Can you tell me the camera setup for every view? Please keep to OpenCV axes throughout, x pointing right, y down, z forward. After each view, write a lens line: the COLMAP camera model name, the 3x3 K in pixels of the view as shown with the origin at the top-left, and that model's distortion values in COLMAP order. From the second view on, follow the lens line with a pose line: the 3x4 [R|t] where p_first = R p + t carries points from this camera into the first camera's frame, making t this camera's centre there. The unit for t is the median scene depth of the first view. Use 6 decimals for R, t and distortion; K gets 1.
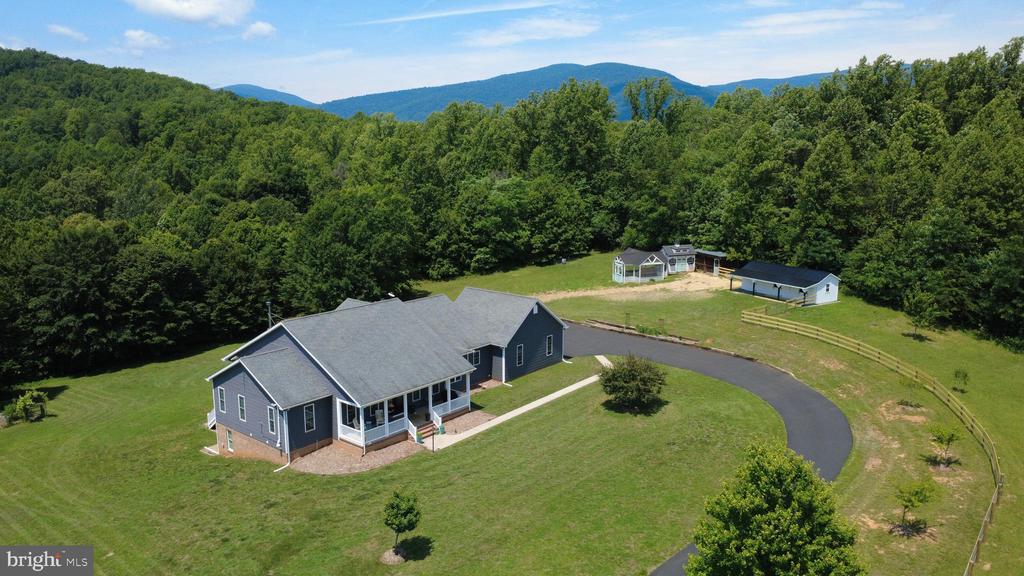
lens RADIAL K [[749.0, 0, 512.5], [0, 749.0, 291.1], [0, 0, 1]] dist [-0.001155, -0.001107]
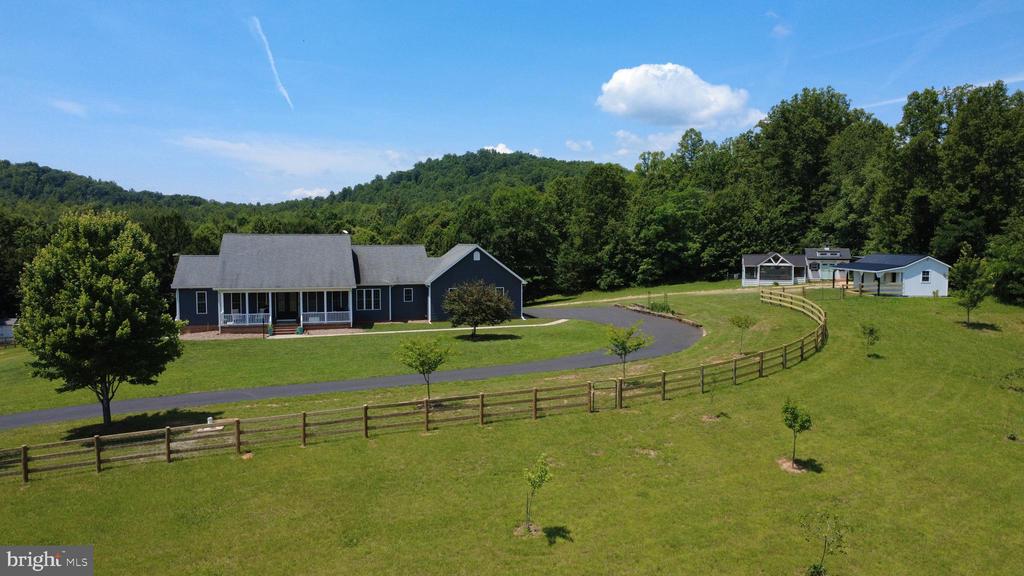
lens RADIAL K [[749.0, 0, 512.5], [0, 749.0, 291.1], [0, 0, 1]] dist [-0.001155, -0.001107]
pose [[0.822718, 0.041159, -0.566957, 0.366547], [-0.110589, 0.989908, -0.088613, 0.088206], [0.557589, 0.135603, 0.818967, 0.120353]]
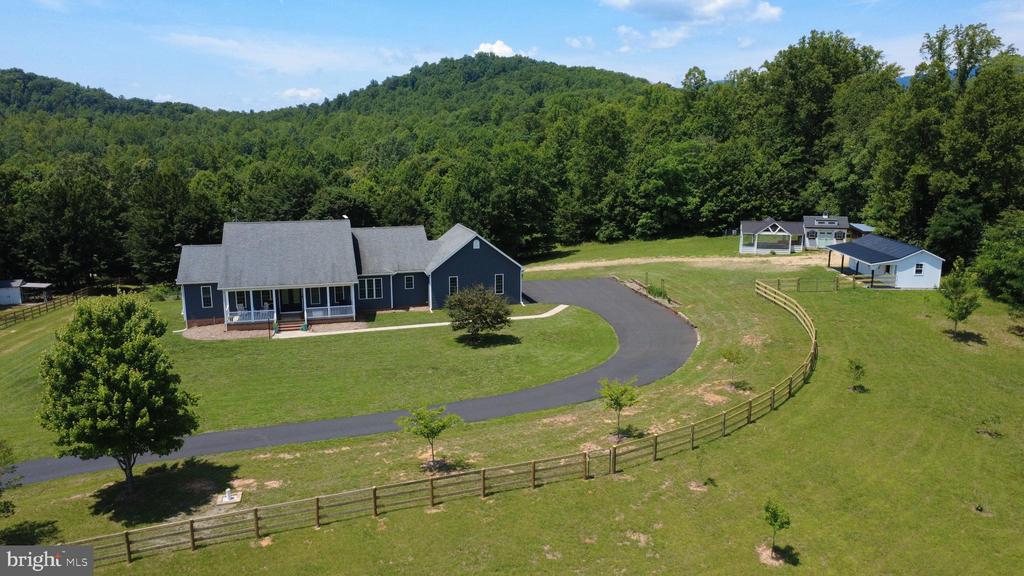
lens RADIAL K [[749.0, 0, 512.5], [0, 749.0, 291.1], [0, 0, 1]] dist [-0.001155, -0.001107]
pose [[0.823378, 0.112504, -0.556230, 0.366731], [-0.109266, 0.993241, 0.039151, 0.024029], [0.556875, 0.028541, 0.830106, 0.107208]]
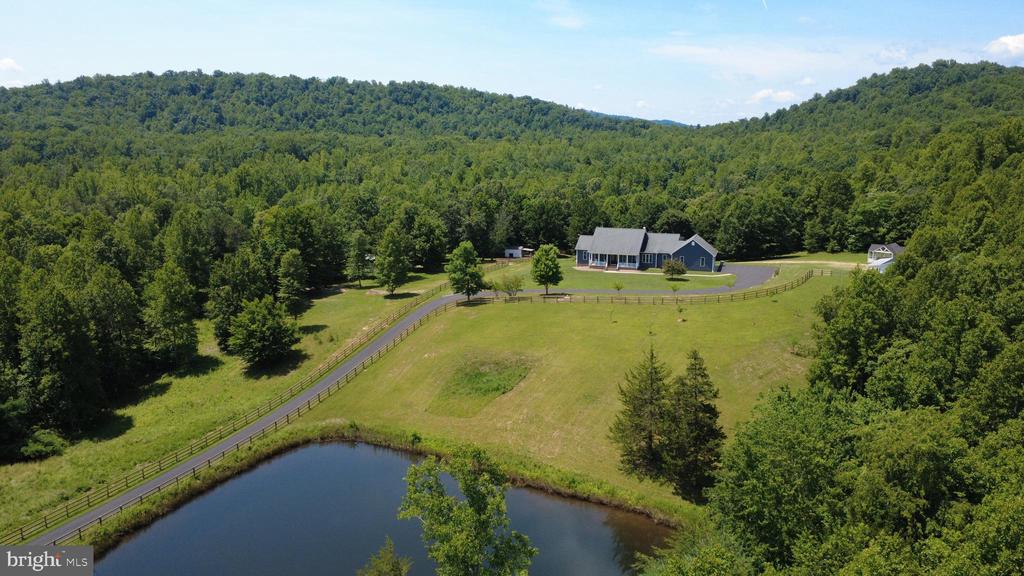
lens RADIAL K [[749.0, 0, 512.5], [0, 749.0, 291.1], [0, 0, 1]] dist [-0.001155, -0.001107]
pose [[0.372751, 0.182259, -0.909856, 1.128356], [-0.179711, 0.976136, 0.121912, -0.008032], [0.910363, 0.118069, 0.396610, -0.241612]]
